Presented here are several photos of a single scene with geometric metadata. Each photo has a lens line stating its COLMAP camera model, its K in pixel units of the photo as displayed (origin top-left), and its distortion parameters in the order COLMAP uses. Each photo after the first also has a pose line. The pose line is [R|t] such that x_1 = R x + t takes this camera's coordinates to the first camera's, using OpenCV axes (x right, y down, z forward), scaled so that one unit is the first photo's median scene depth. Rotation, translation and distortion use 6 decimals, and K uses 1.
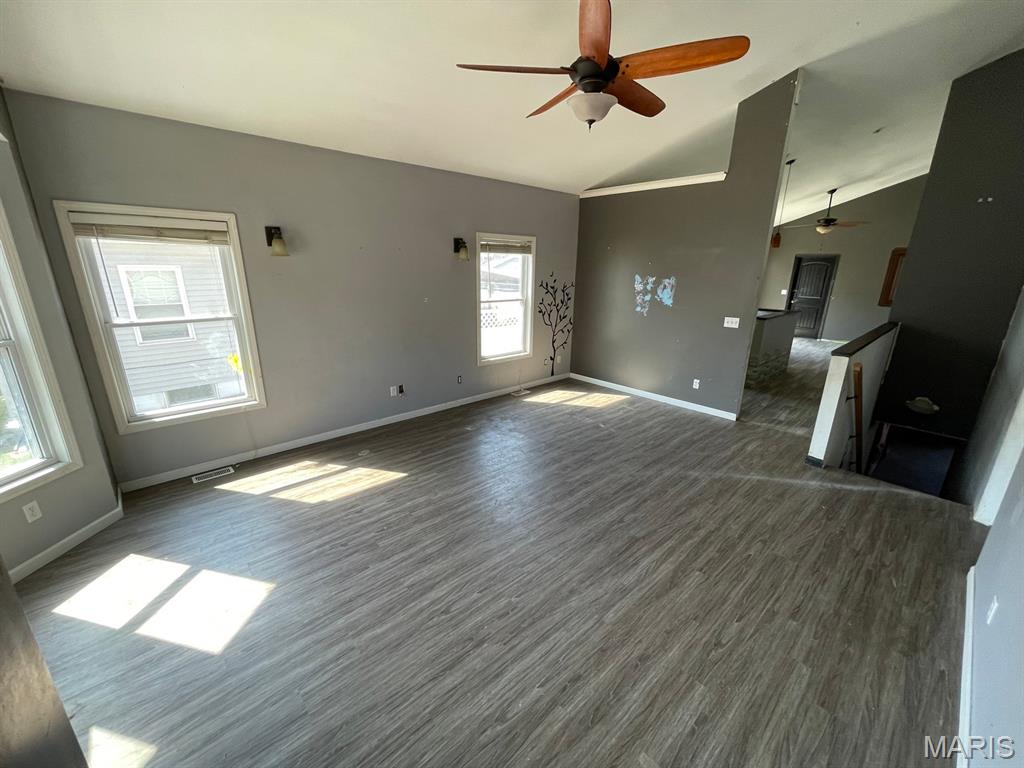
lens RADIAL K [[413.1, 0, 510.2], [0, 413.1, 389.0], [0, 0, 1]] dist [-0.001502, 0.001431]
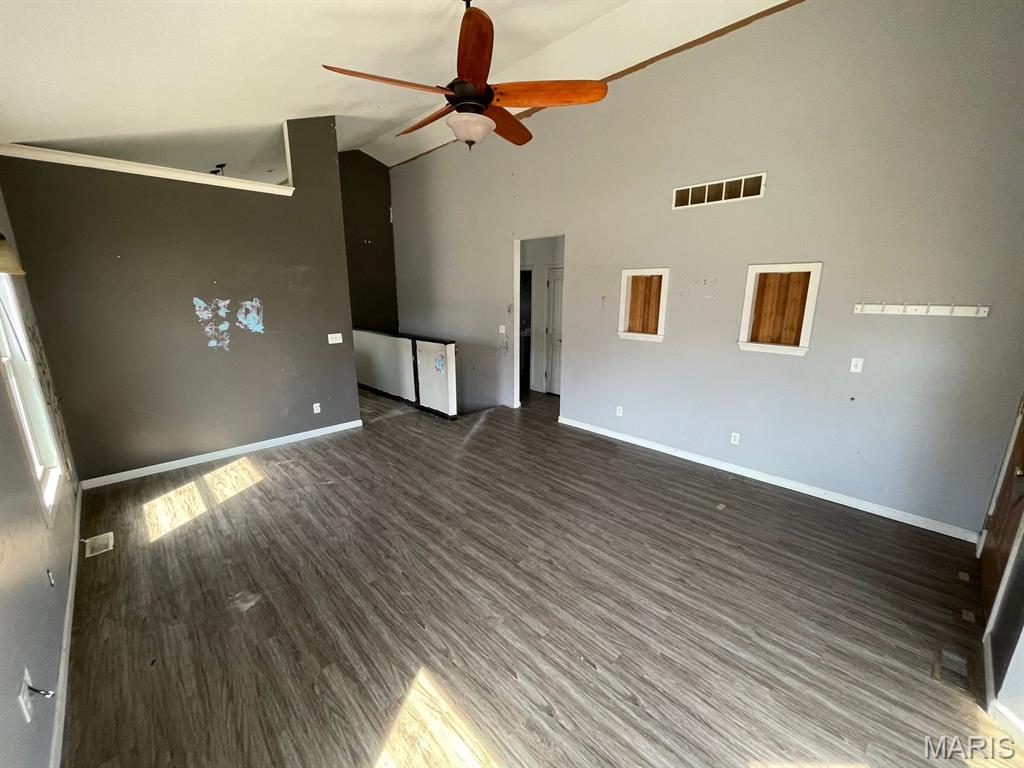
lens RADIAL K [[413.1, 0, 510.5], [0, 413.1, 389.5], [0, 0, 1]] dist [-0.001502, 0.001431]
pose [[-0.029214, -0.250820, 0.967593, -0.656204], [0.288220, 0.924778, 0.248423, -0.222814], [-0.957119, 0.286137, 0.045275, 0.730004]]
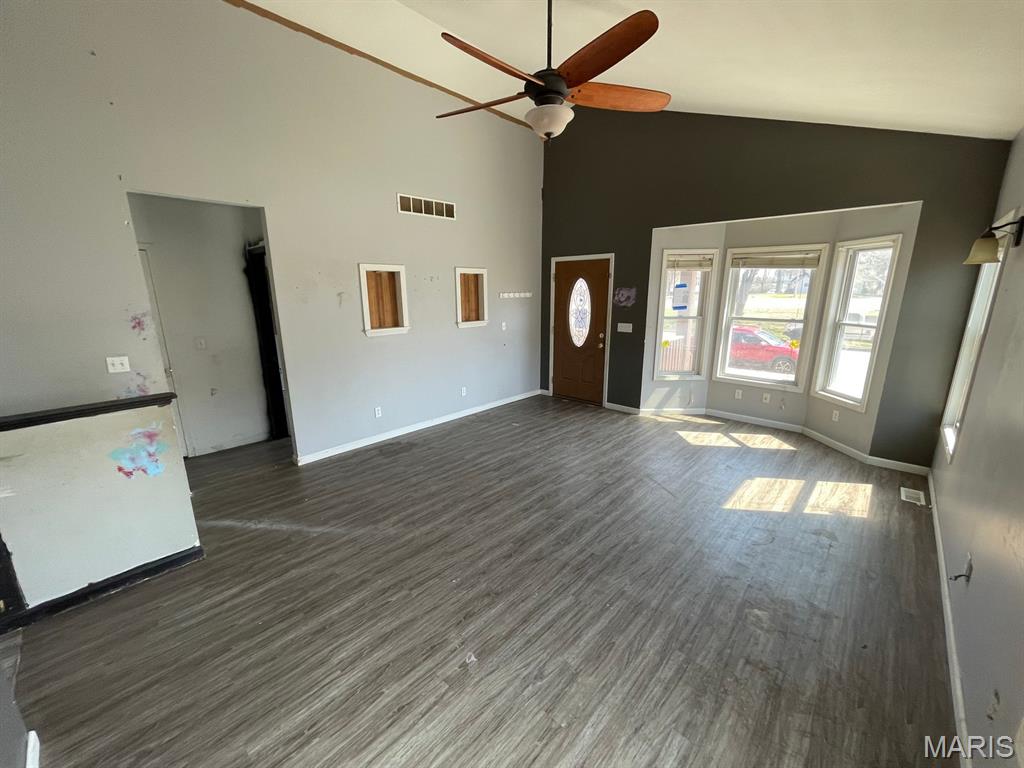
lens RADIAL K [[413.1, 0, 510.2], [0, 413.1, 390.3], [0, 0, 1]] dist [-0.001502, 0.001431]
pose [[-0.996407, 0.013258, -0.083654, 0.273300], [-0.031177, 0.860912, 0.507797, -0.438655], [0.078751, 0.508581, -0.857405, 1.542036]]
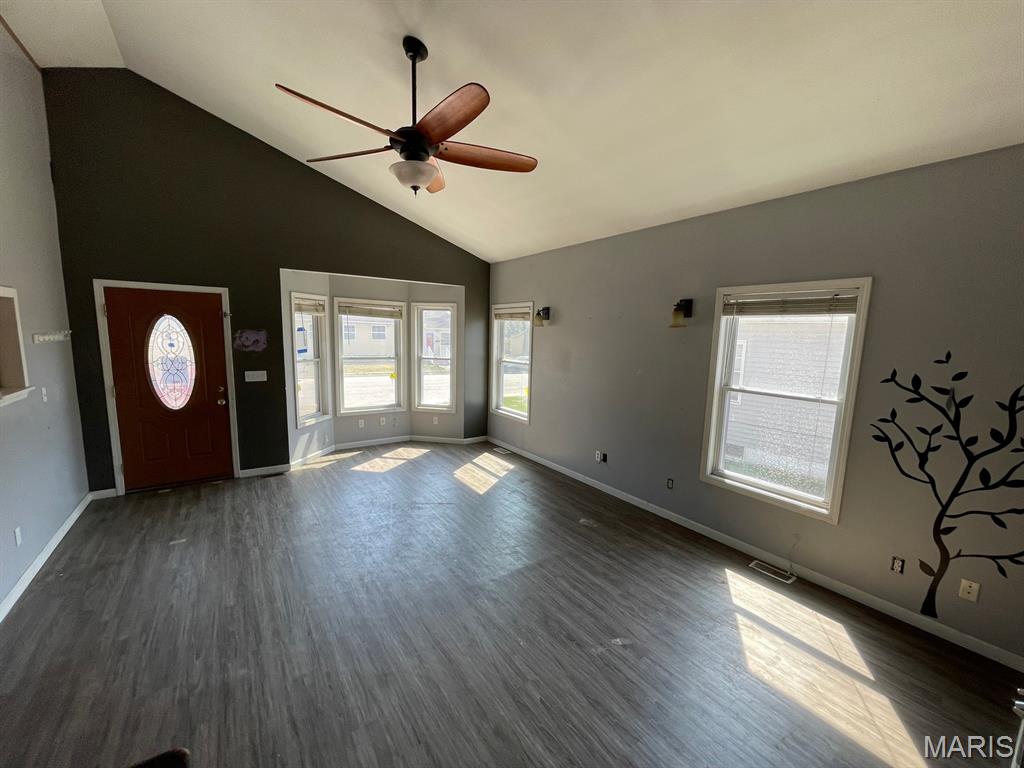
lens RADIAL K [[413.1, 0, 511.2], [0, 413.1, 388.8], [0, 0, 1]] dist [-0.001502, 0.001431]
pose [[-0.131682, 0.119196, -0.984100, 0.874266], [-0.310166, 0.937944, 0.155109, -0.292656], [0.941518, 0.325660, -0.086540, 1.044012]]
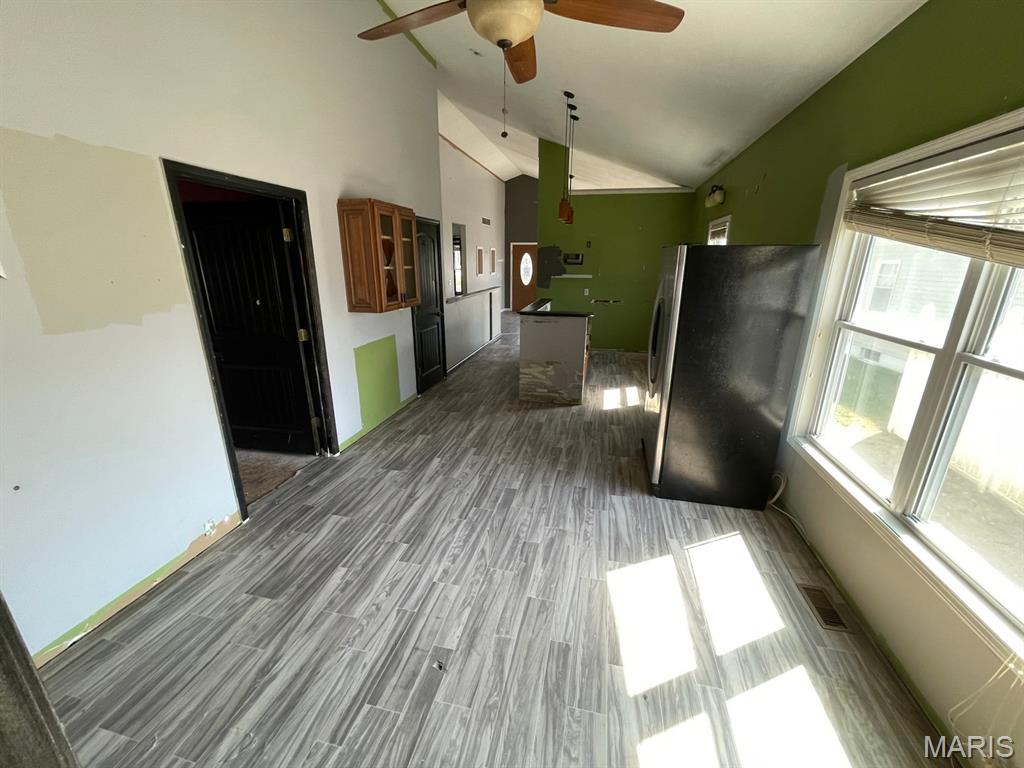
lens RADIAL K [[413.1, 0, 512.6], [0, 413.1, 386.5], [0, 0, 1]] dist [-0.001502, 0.001431]
pose [[-0.816878, 0.153927, -0.555894, 2.068211], [-0.182175, 0.845559, 0.501839, -0.788959], [0.547287, 0.511211, -0.662676, 2.814674]]
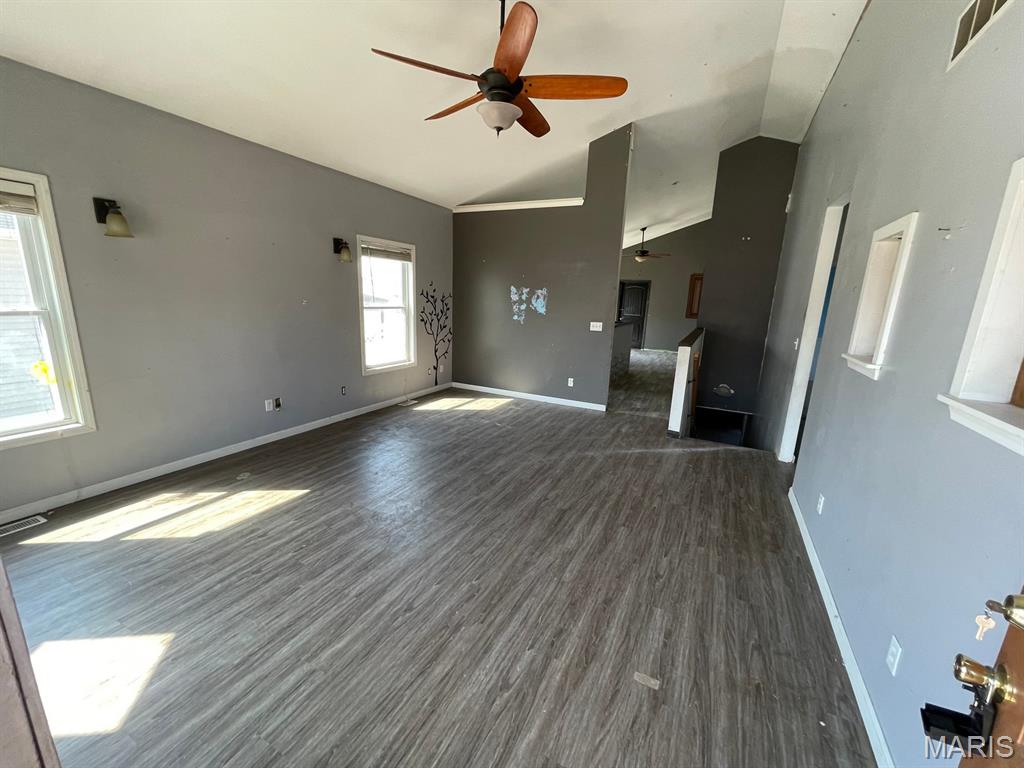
lens RADIAL K [[413.1, 0, 510.2], [0, 413.1, 389.4], [0, 0, 1]] dist [-0.001502, 0.001431]
pose [[0.934590, -0.056548, 0.351203, -0.140131], [0.076916, 0.996053, -0.044305, 0.061942], [-0.347312, 0.068420, 0.935250, 0.012647]]
